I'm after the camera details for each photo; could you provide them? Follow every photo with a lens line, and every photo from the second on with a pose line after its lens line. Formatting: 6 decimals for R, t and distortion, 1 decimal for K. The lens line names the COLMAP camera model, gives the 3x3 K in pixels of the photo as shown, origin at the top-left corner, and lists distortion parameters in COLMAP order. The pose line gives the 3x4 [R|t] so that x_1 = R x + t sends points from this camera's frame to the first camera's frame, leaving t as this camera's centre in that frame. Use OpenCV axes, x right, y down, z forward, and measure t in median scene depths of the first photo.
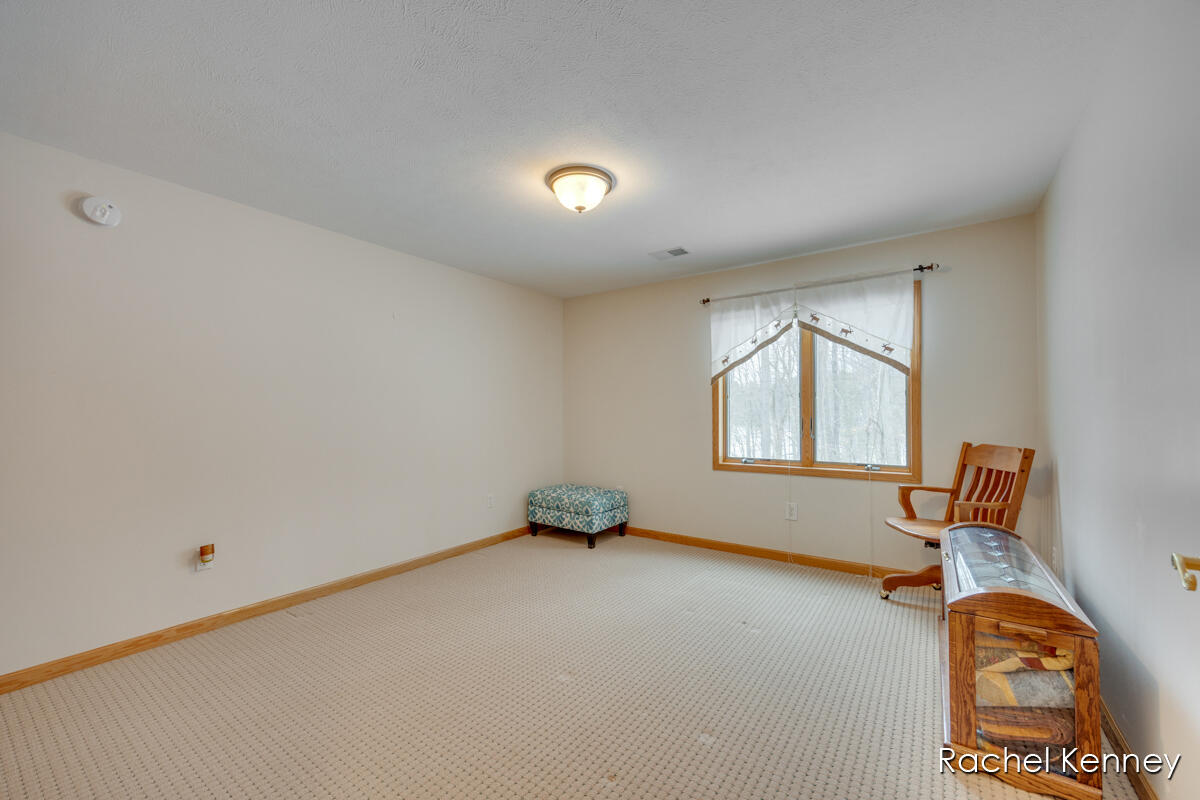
lens RADIAL K [[458.3, 0, 597.8], [0, 458.3, 404.2], [0, 0, 1]] dist [-0.000003, 0.000072]
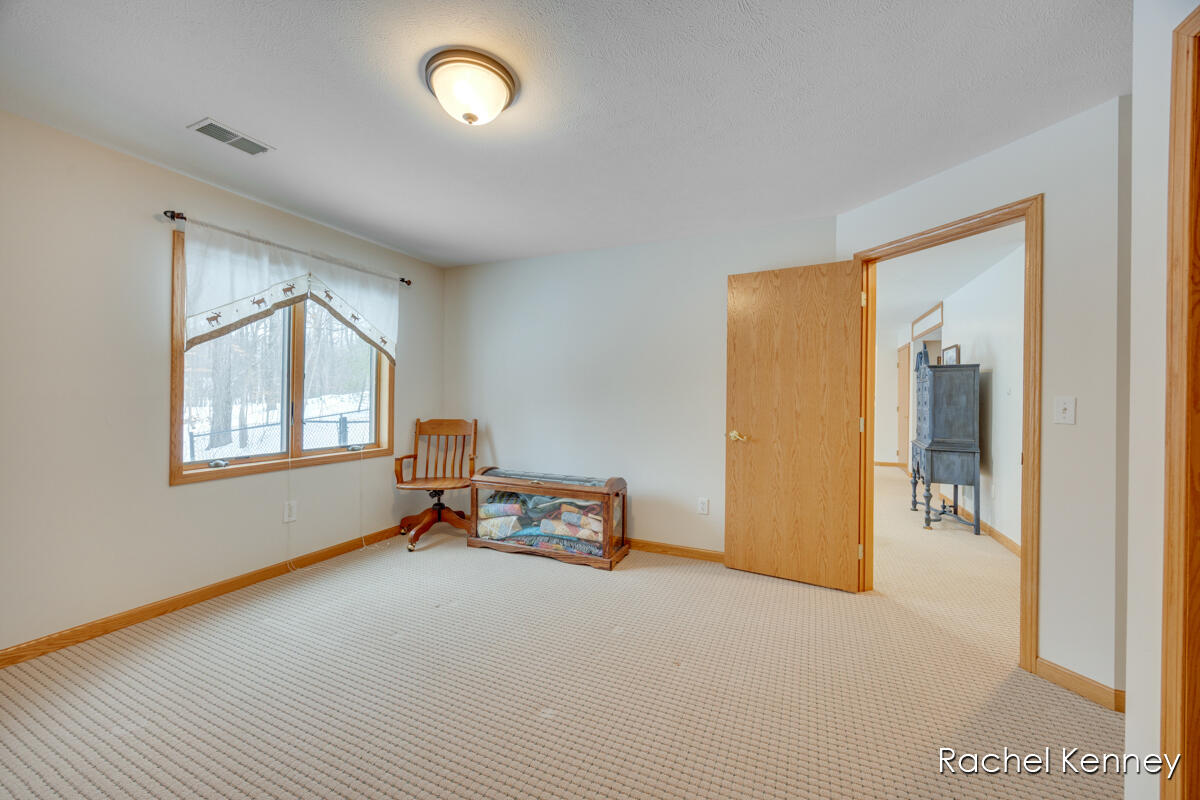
lens RADIAL K [[458.3, 0, 597.8], [0, 458.3, 404.2], [0, 0, 1]] dist [-0.000003, 0.000072]
pose [[-0.168308, -0.006353, 0.985714, -0.516315], [-0.017632, 0.999839, 0.003434, 0.020321], [-0.985577, -0.016802, -0.168392, 0.582175]]
